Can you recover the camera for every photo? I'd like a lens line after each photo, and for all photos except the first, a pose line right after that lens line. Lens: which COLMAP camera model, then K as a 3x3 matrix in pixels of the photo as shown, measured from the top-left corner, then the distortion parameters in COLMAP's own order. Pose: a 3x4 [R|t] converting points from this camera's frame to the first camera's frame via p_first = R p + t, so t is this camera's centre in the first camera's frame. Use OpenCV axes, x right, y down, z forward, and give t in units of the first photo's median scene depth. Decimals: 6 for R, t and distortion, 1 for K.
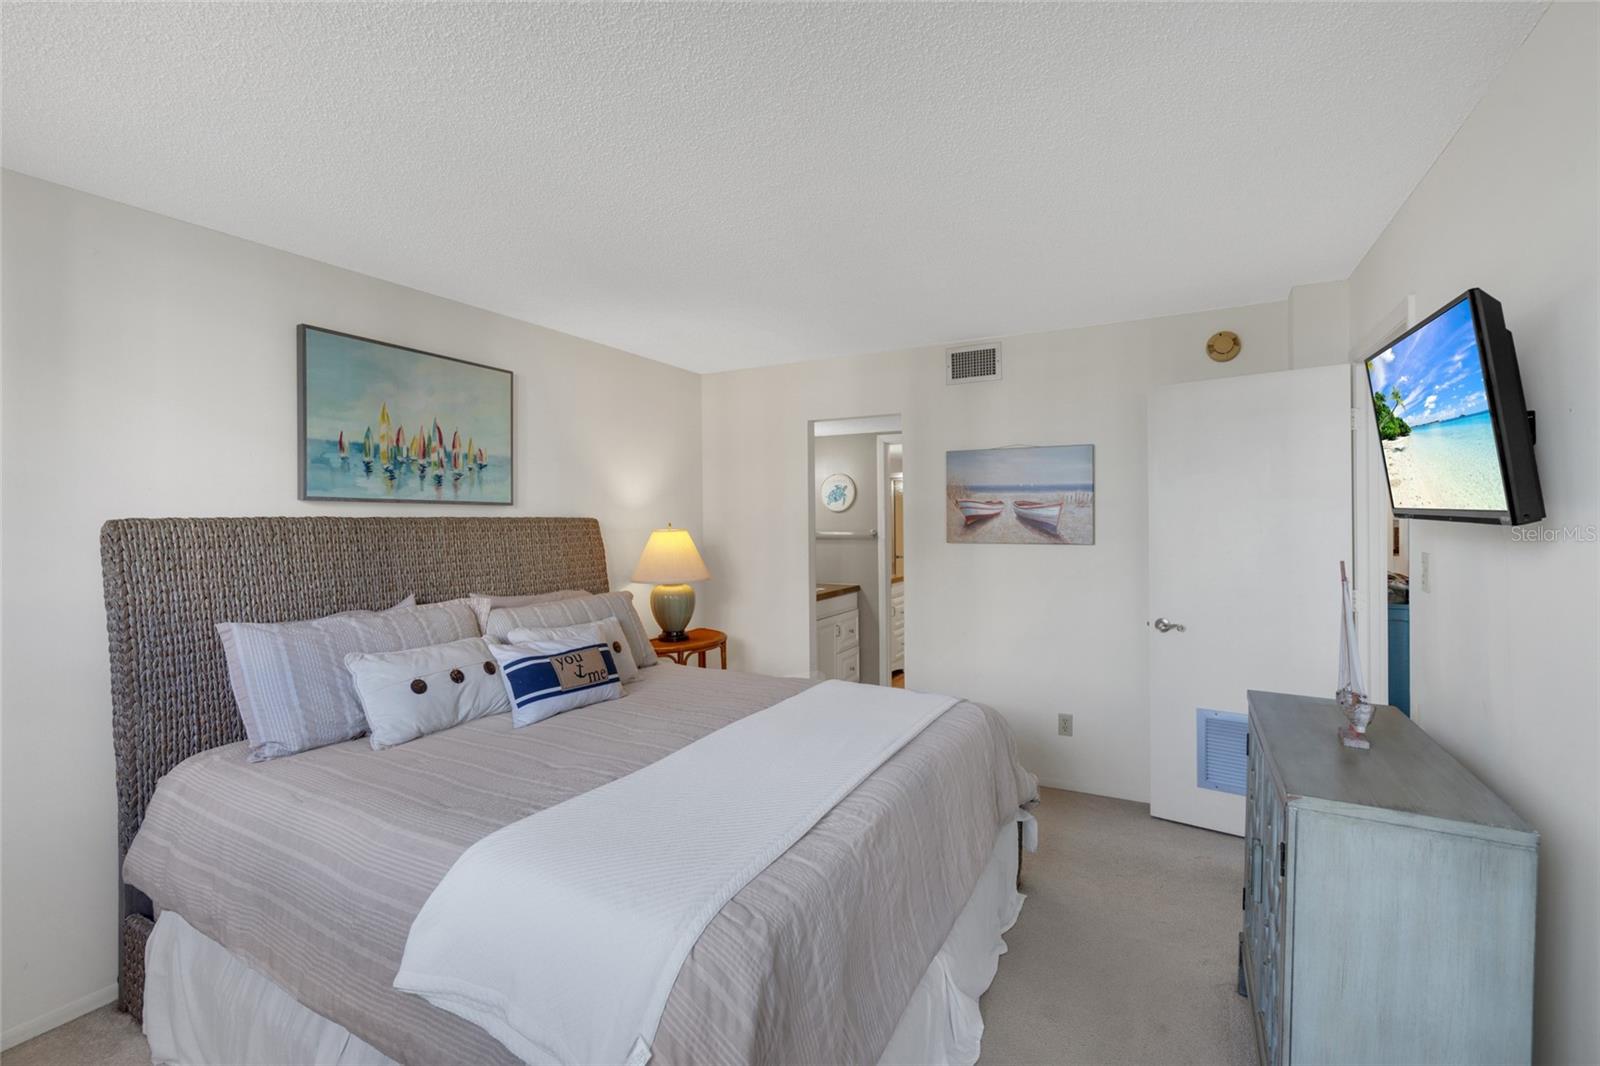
lens RADIAL K [[723.0, 0, 791.5], [0, 723.0, 522.4], [0, 0, 1]] dist [-0.013000, 0.000103]
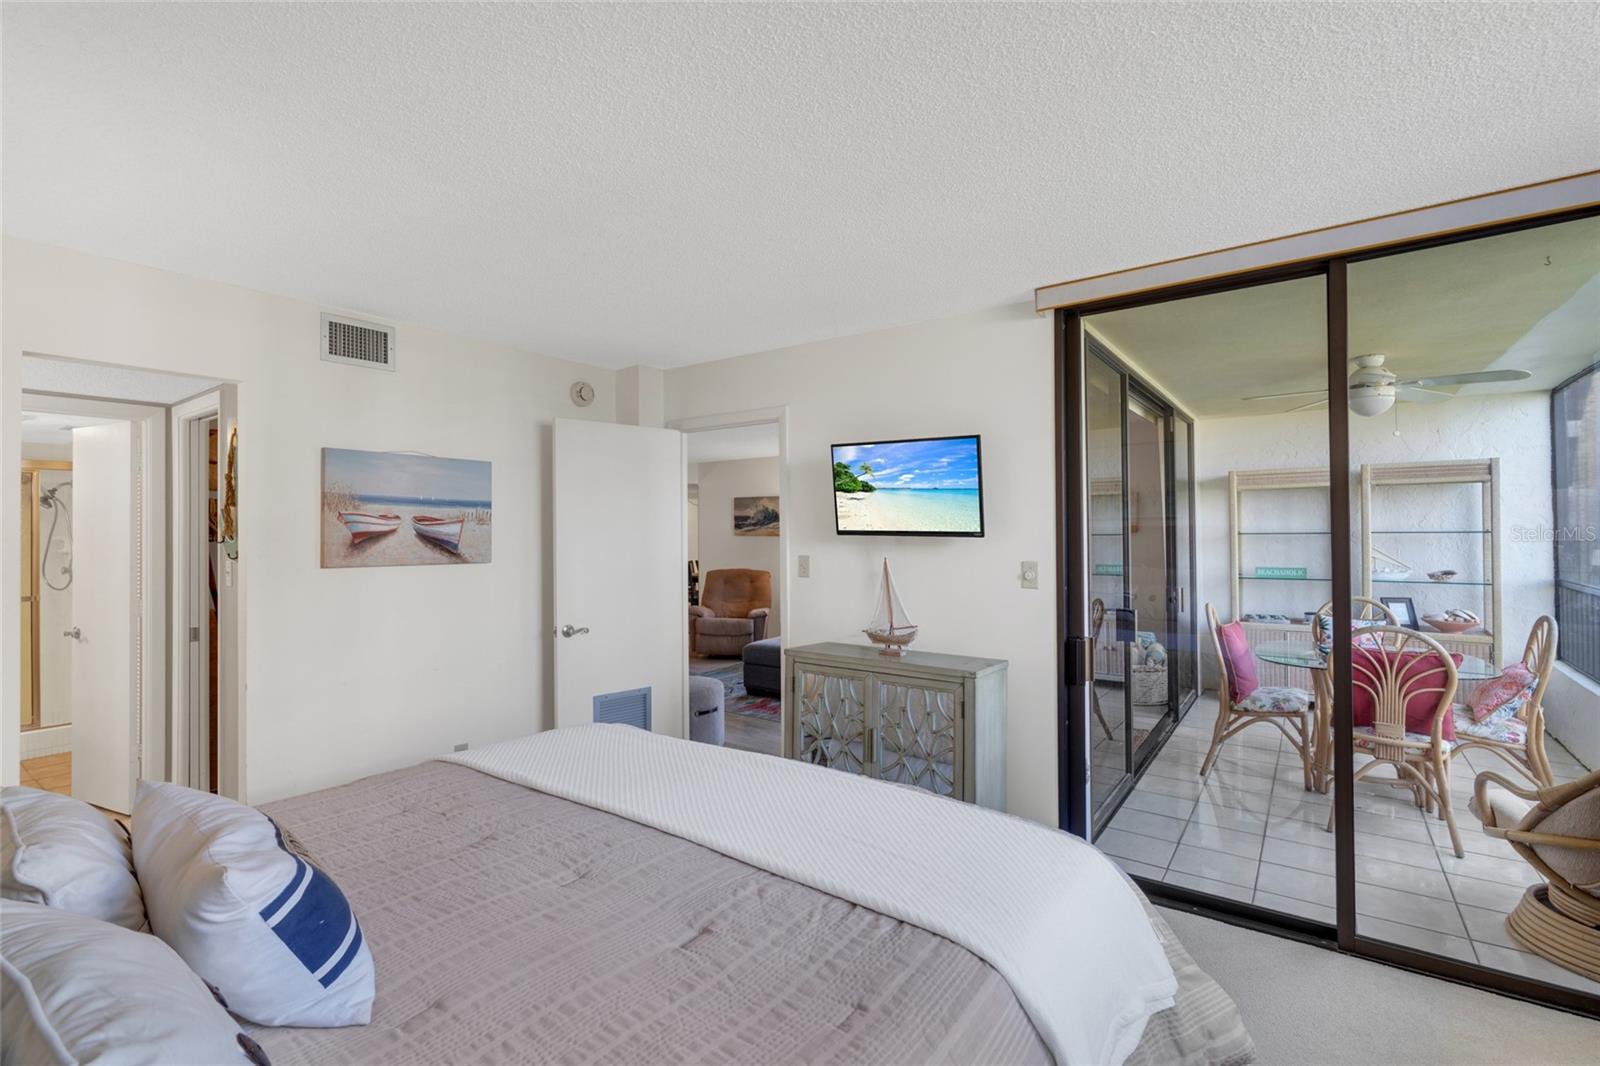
lens RADIAL K [[723.0, 0, 791.5], [0, 723.0, 522.4], [0, 0, 1]] dist [-0.013000, 0.000103]
pose [[0.139470, 0.020415, 0.990016, -0.477668], [0.006401, 0.999748, -0.021517, -0.000330], [-0.990206, 0.009338, 0.139304, 0.425067]]
